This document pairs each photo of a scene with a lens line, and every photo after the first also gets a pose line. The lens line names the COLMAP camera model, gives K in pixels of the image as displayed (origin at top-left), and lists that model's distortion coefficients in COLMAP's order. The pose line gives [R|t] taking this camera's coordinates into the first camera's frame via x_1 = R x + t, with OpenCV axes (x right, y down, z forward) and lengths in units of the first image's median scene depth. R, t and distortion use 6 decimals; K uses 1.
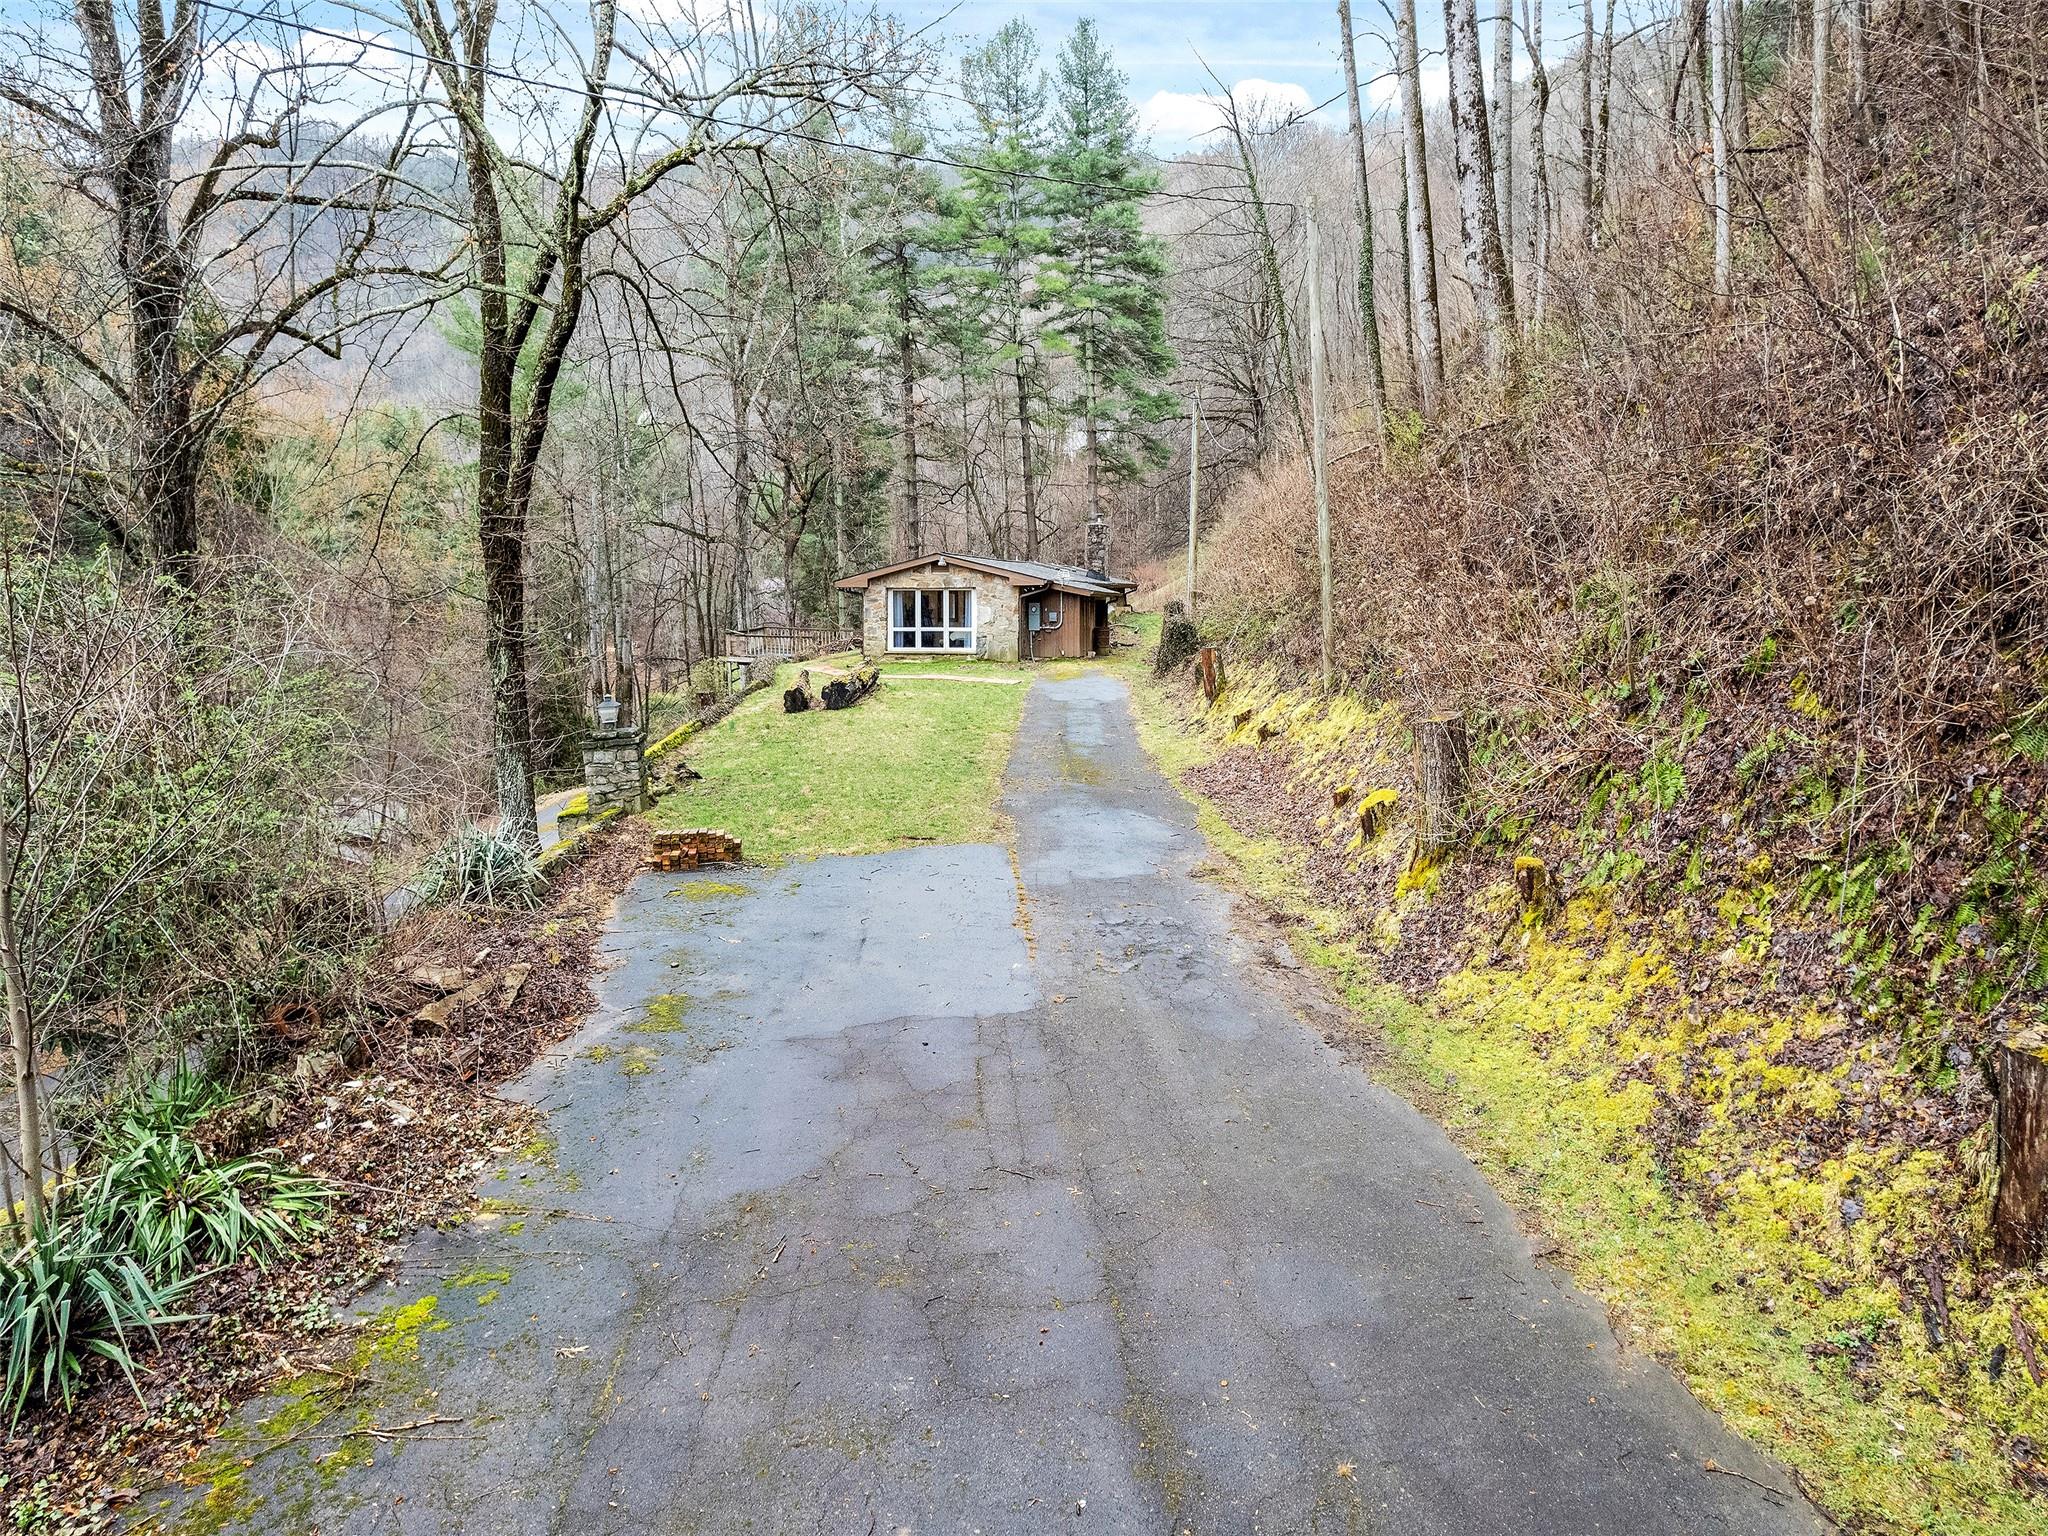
lens RADIAL K [[1376.9, 0, 1024.0], [0, 1376.9, 768.0], [0, 0, 1]] dist [-0.023216, -0.001530]
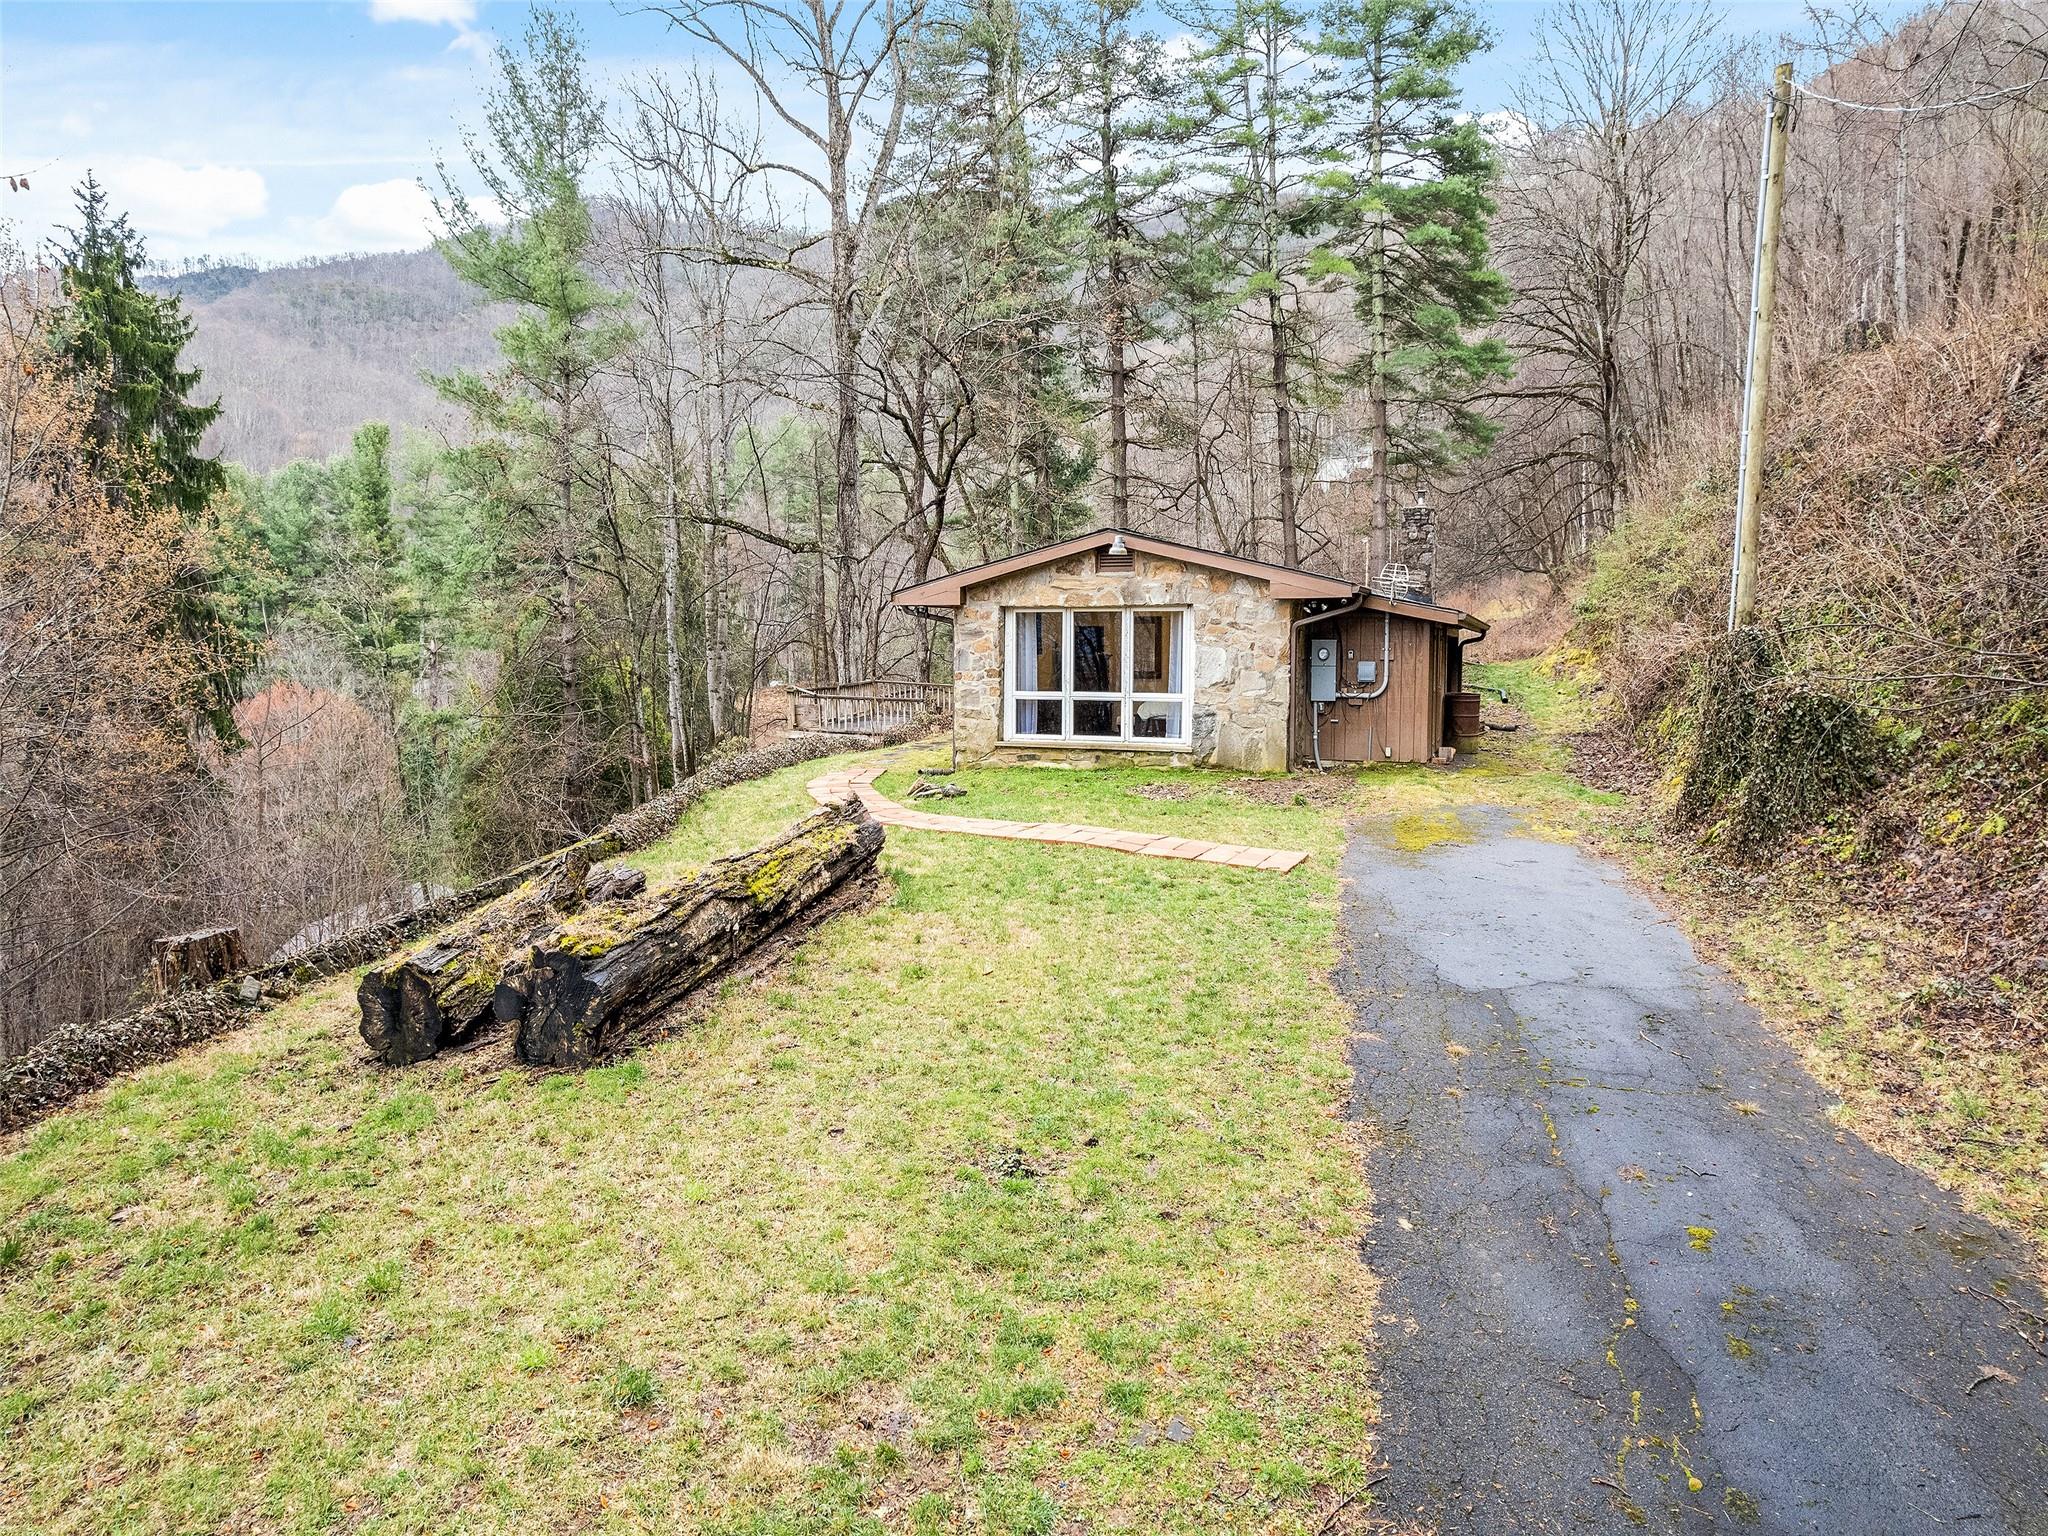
lens RADIAL K [[1376.9, 0, 1024.0], [0, 1376.9, 768.0], [0, 0, 1]] dist [-0.023216, -0.001530]
pose [[0.985247, 0.017448, -0.170246, -0.011883], [-0.023358, 0.999190, -0.032773, -0.060854], [0.169536, 0.036266, 0.984857, 0.540757]]
